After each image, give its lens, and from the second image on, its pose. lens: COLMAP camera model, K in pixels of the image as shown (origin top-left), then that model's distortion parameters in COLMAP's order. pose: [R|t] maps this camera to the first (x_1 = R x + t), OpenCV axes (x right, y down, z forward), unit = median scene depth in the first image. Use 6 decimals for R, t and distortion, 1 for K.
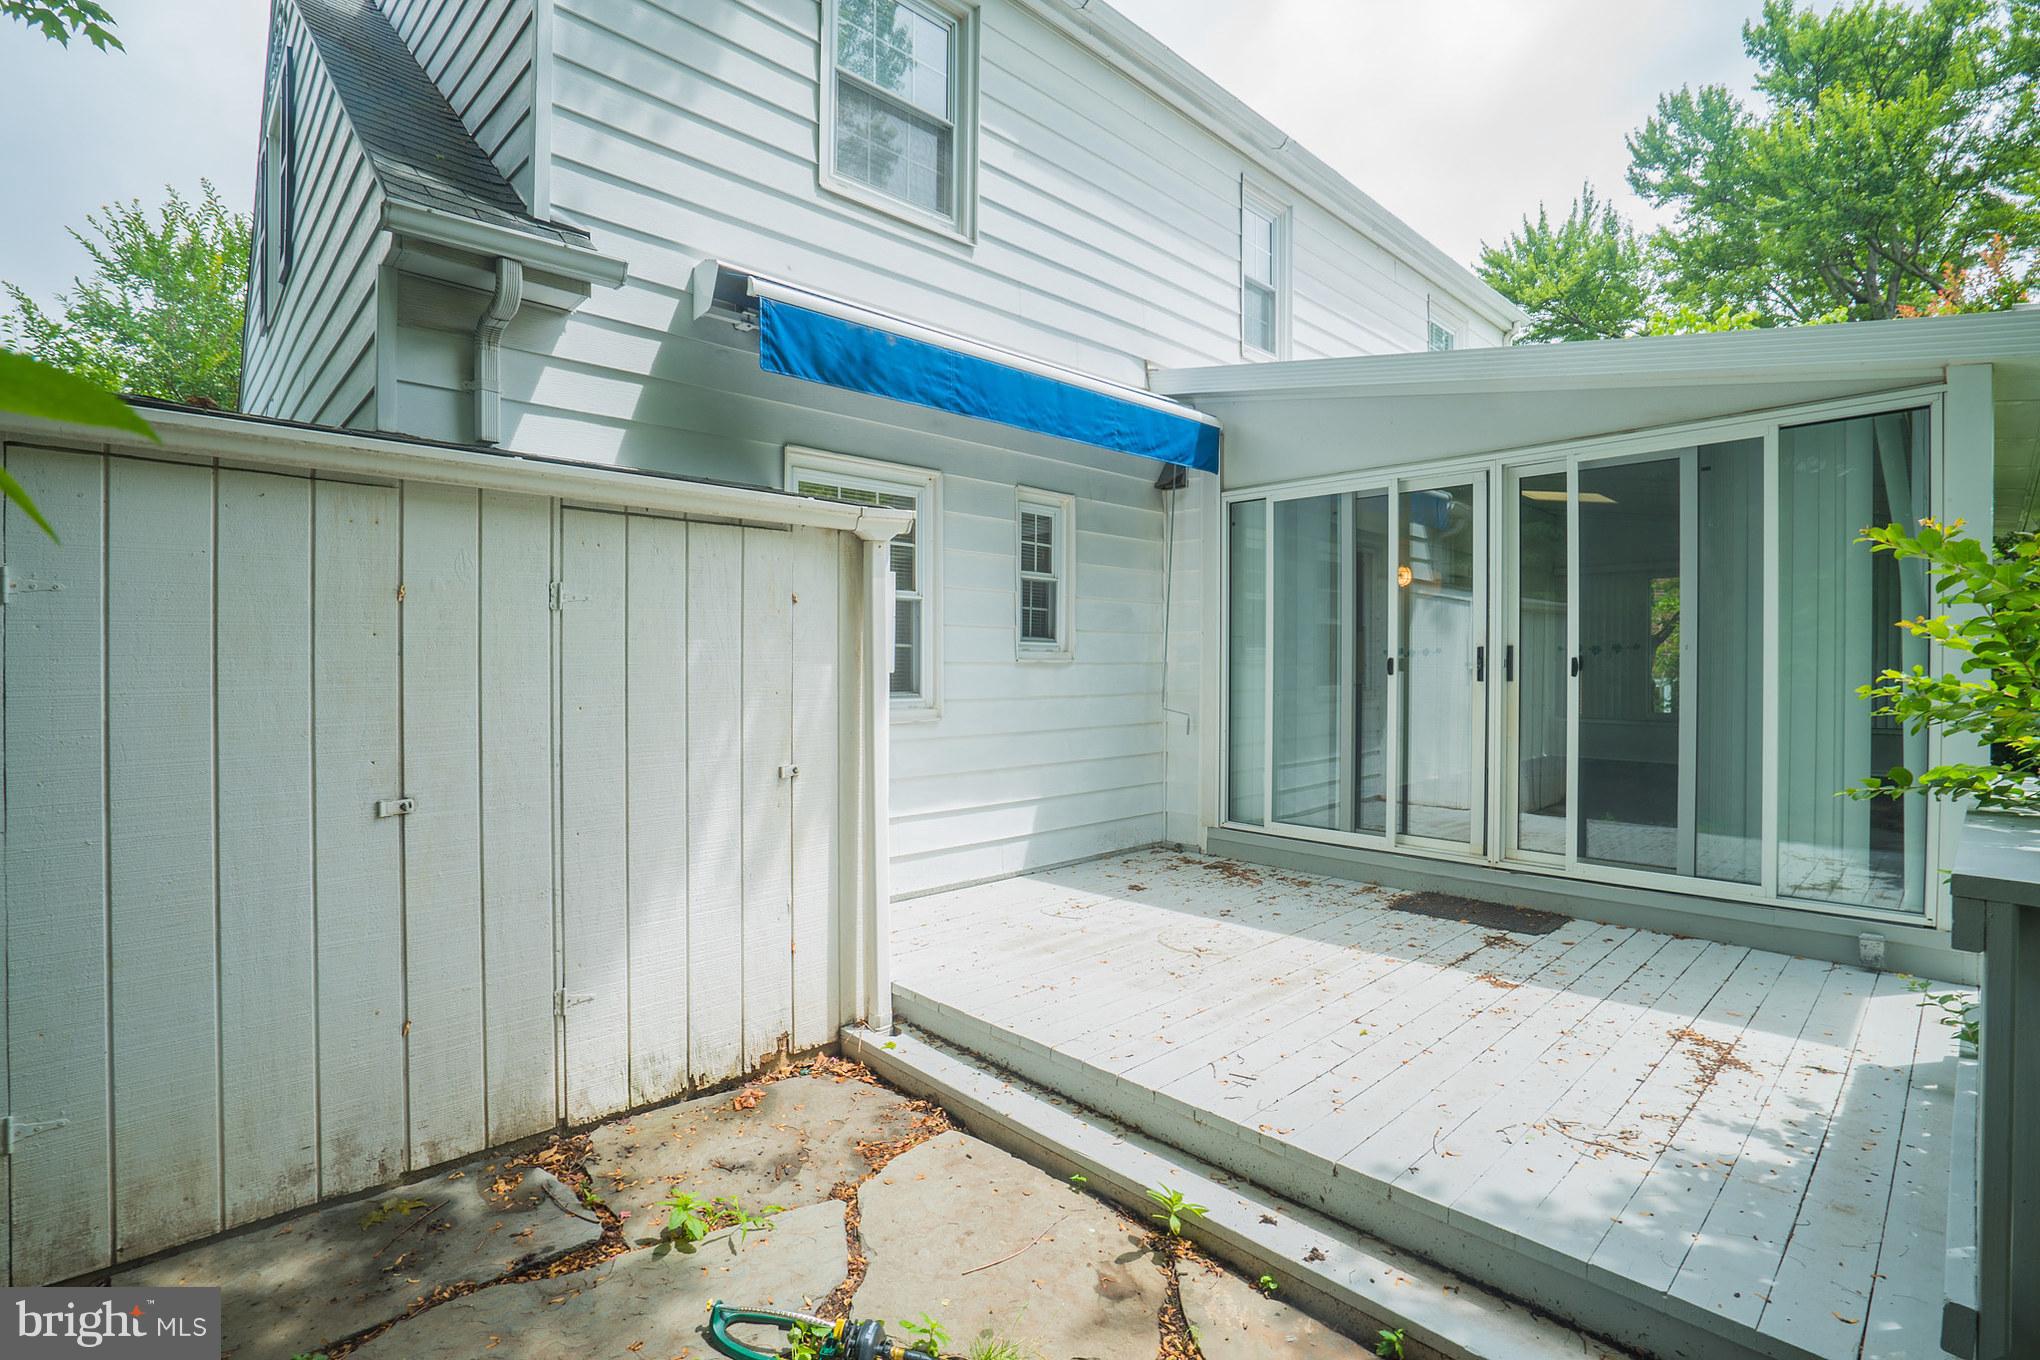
lens RADIAL K [[931.9, 0, 1012.7], [0, 931.9, 654.3], [0, 0, 1]] dist [-0.012894, 0.000235]
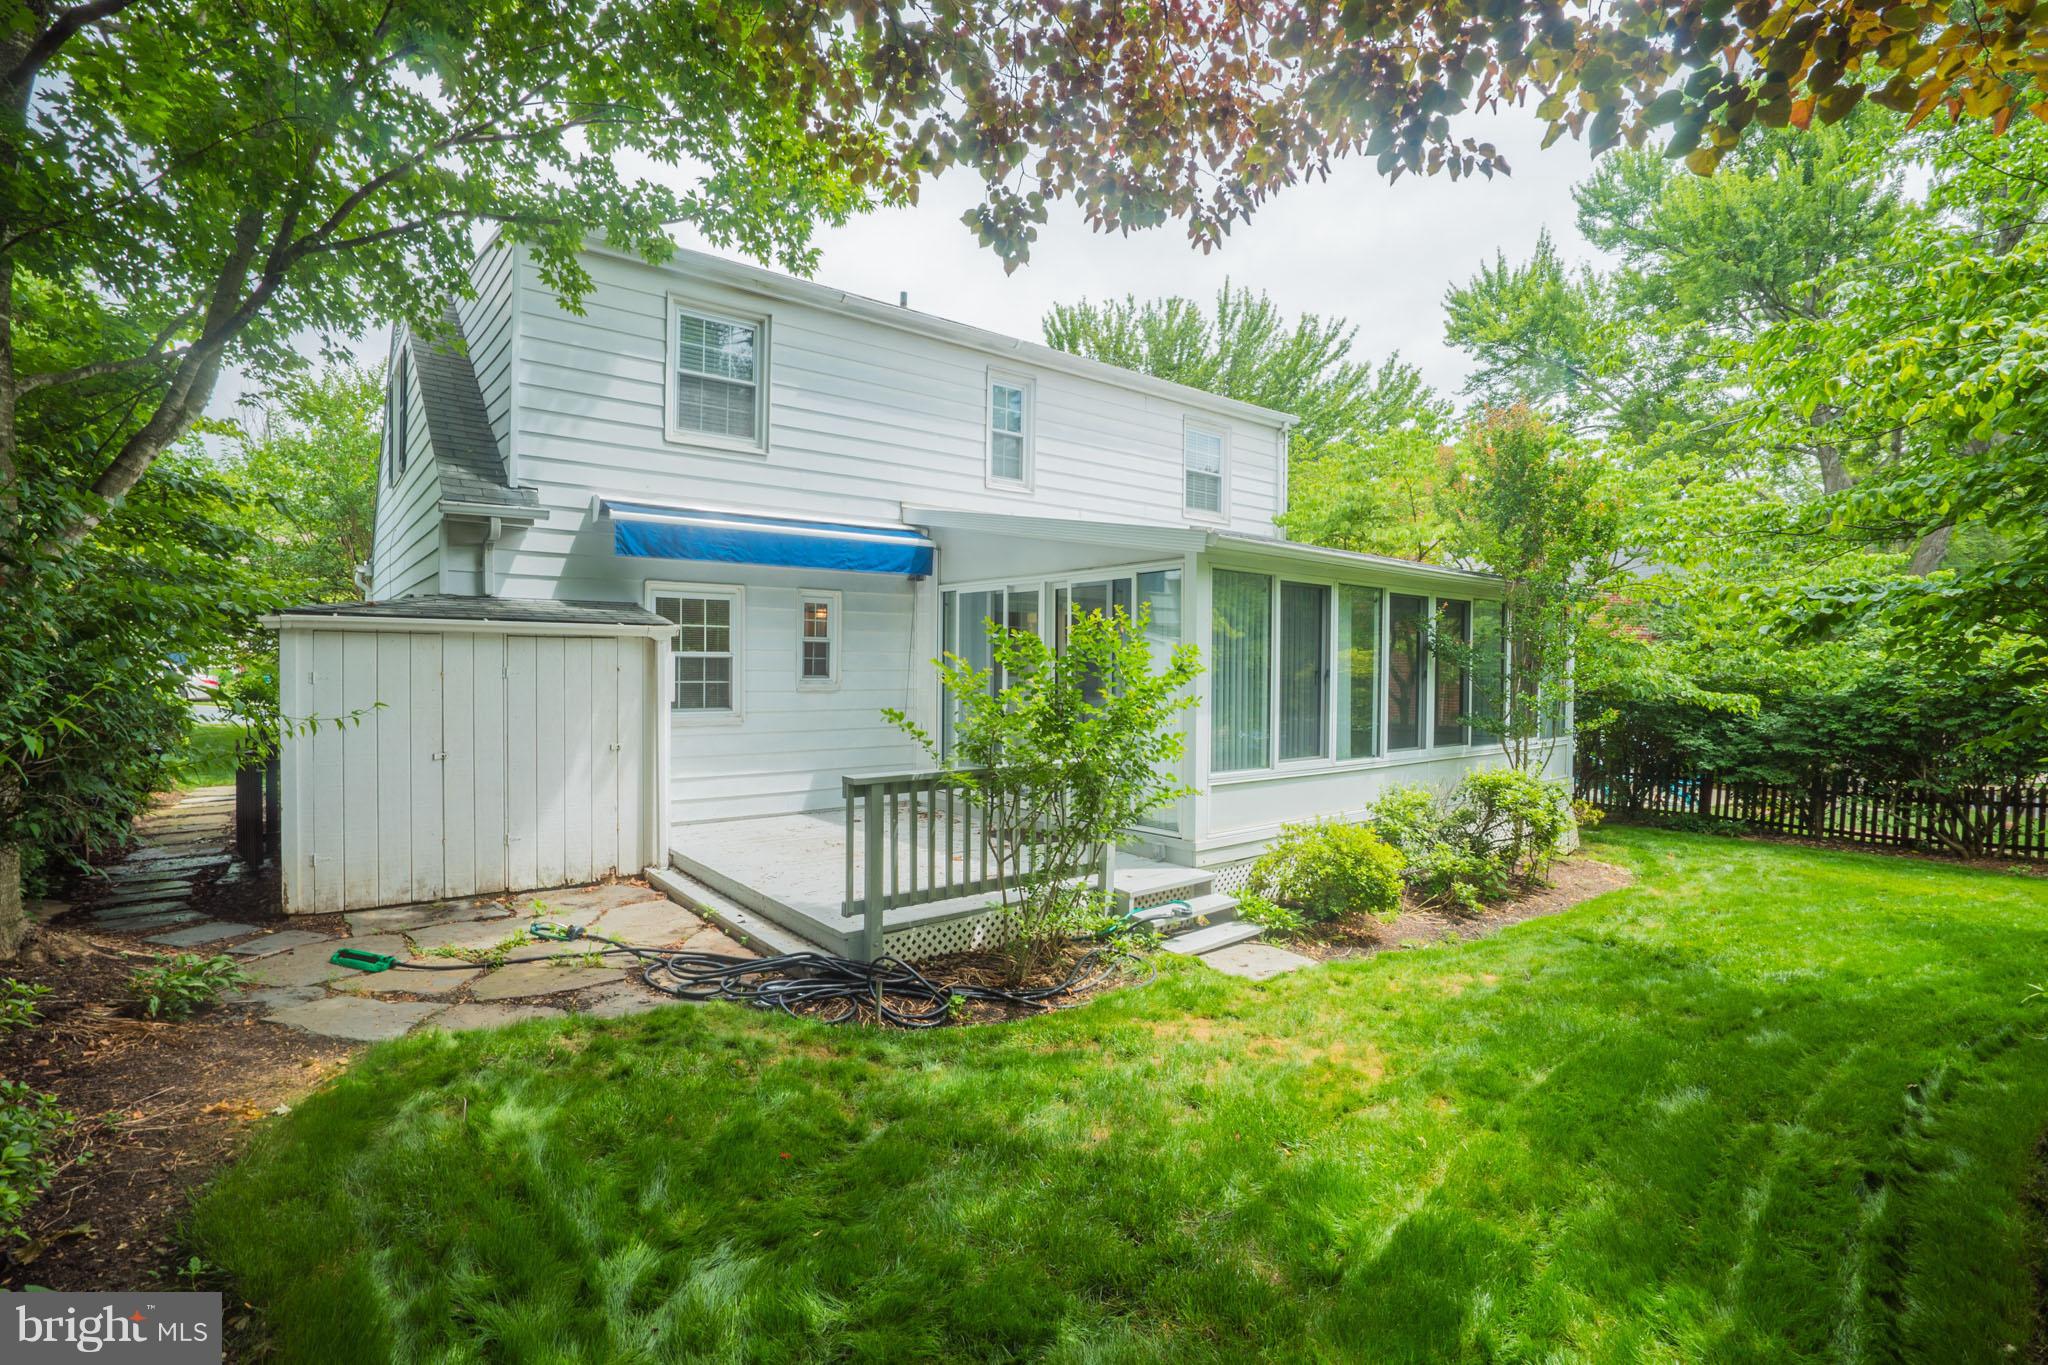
lens RADIAL K [[950.6, 0, 1028.3], [0, 950.6, 657.6], [0, 0, 1]] dist [-0.020102, 0.000431]
pose [[0.996471, 0.006950, -0.083645, 0.794175], [-0.006348, 0.999952, 0.007466, -0.094327], [0.083692, -0.006908, 0.996468, -0.991465]]
